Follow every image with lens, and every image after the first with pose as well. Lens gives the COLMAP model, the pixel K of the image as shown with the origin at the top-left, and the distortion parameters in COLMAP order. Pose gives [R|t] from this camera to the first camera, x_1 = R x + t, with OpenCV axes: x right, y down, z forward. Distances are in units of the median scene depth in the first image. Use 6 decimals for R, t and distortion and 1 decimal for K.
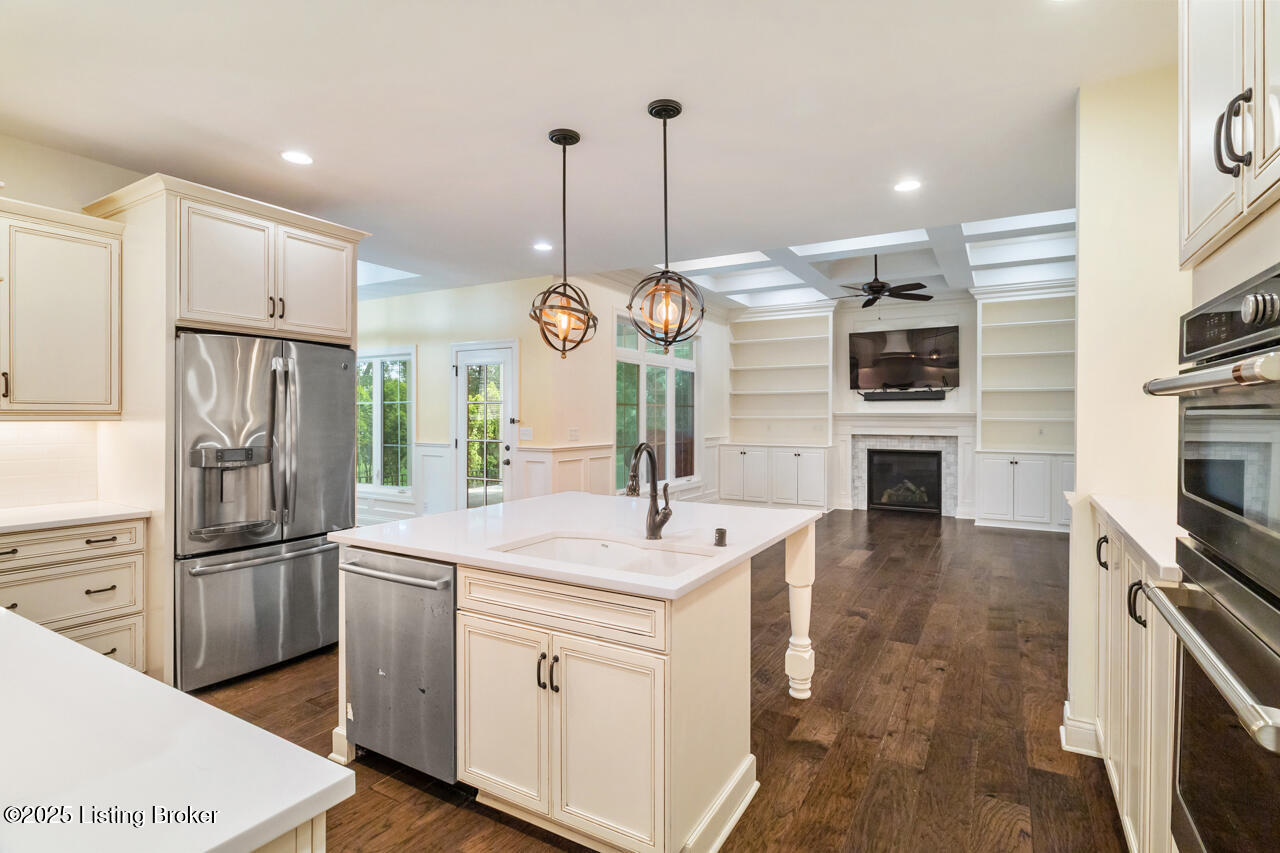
lens RADIAL K [[622.7, 0, 644.6], [0, 622.7, 421.2], [0, 0, 1]] dist [-0.003236, -0.000348]
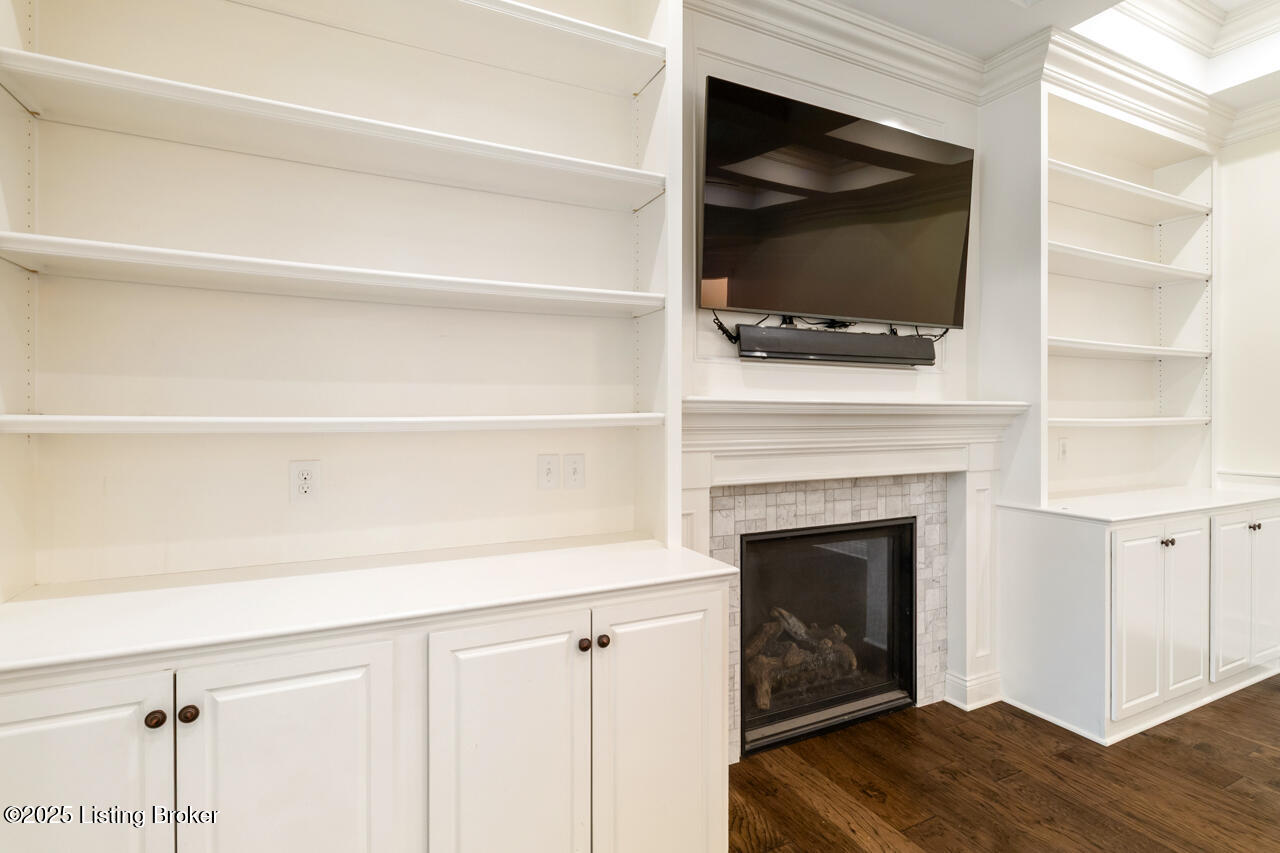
lens RADIAL K [[622.7, 0, 634.9], [0, 622.7, 428.3], [0, 0, 1]] dist [-0.003236, -0.000348]
pose [[0.550084, -0.019584, 0.834880, 0.113512], [0.011240, 0.999808, 0.016047, -0.006944], [-0.835034, 0.000557, 0.550198, 0.937772]]
